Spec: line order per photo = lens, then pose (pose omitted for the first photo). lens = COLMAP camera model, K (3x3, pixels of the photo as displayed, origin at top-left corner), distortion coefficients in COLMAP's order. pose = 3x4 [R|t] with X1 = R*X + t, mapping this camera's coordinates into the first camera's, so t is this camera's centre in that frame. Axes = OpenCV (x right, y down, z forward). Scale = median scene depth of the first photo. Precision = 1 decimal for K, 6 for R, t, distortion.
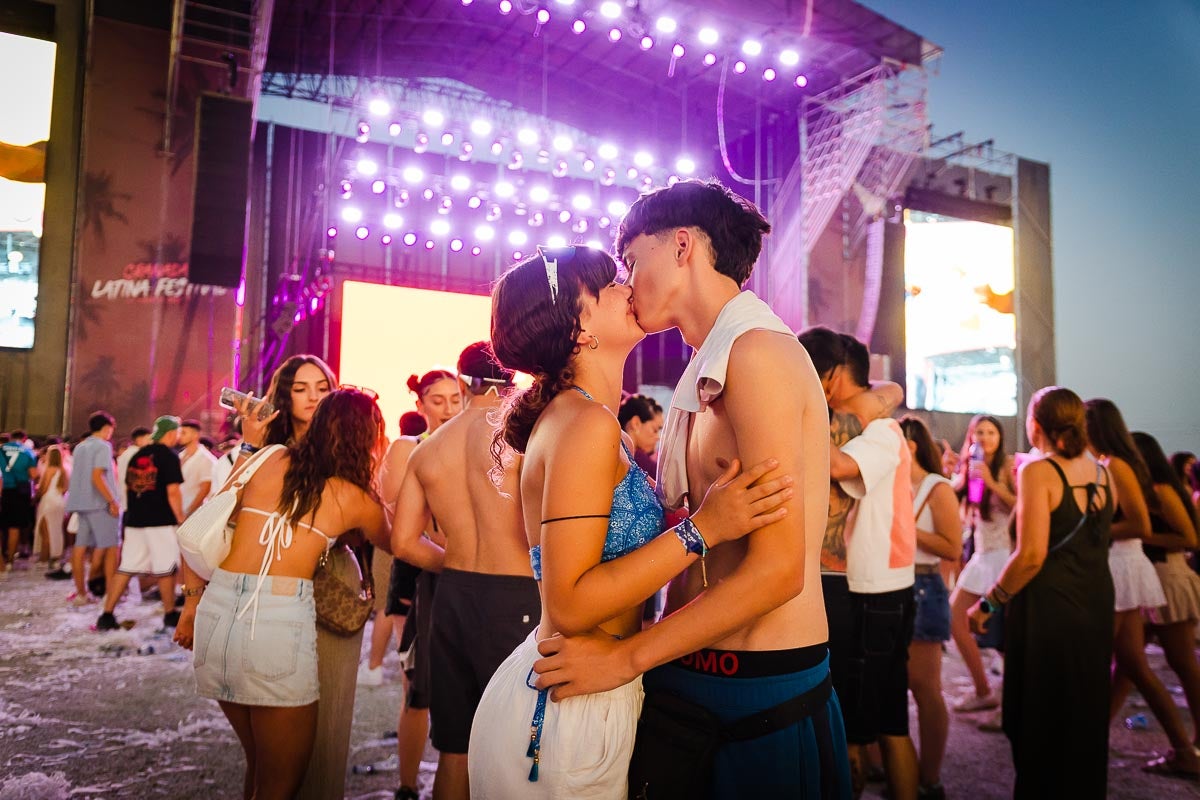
lens RADIAL K [[905.5, 0, 600.0], [0, 905.5, 400.0], [0, 0, 1]] dist [-0.002465, -0.005584]
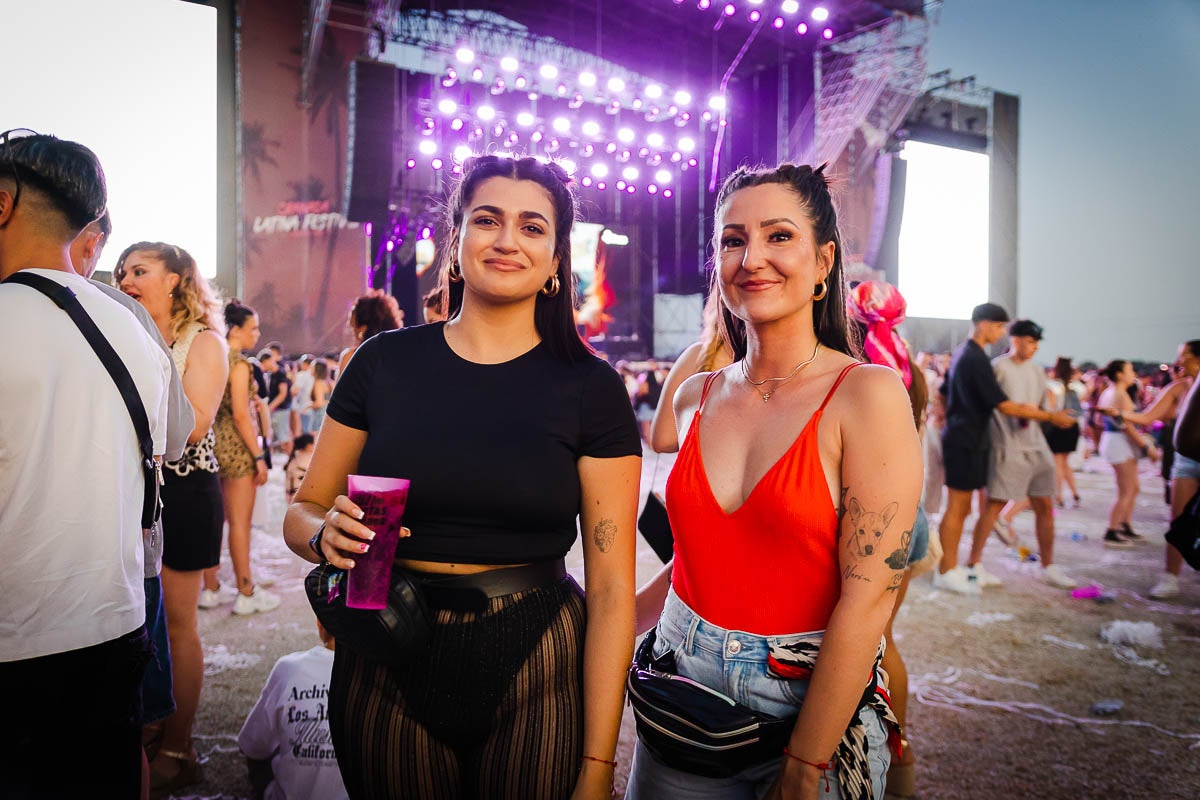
lens RADIAL K [[905.5, 0, 600.0], [0, 905.5, 400.0], [0, 0, 1]] dist [-0.002465, -0.005584]
pose [[0.997373, -0.016466, 0.070537, -0.142091], [0.008418, 0.993570, 0.112910, -0.018117], [-0.071942, -0.112020, 0.991098, -0.160361]]
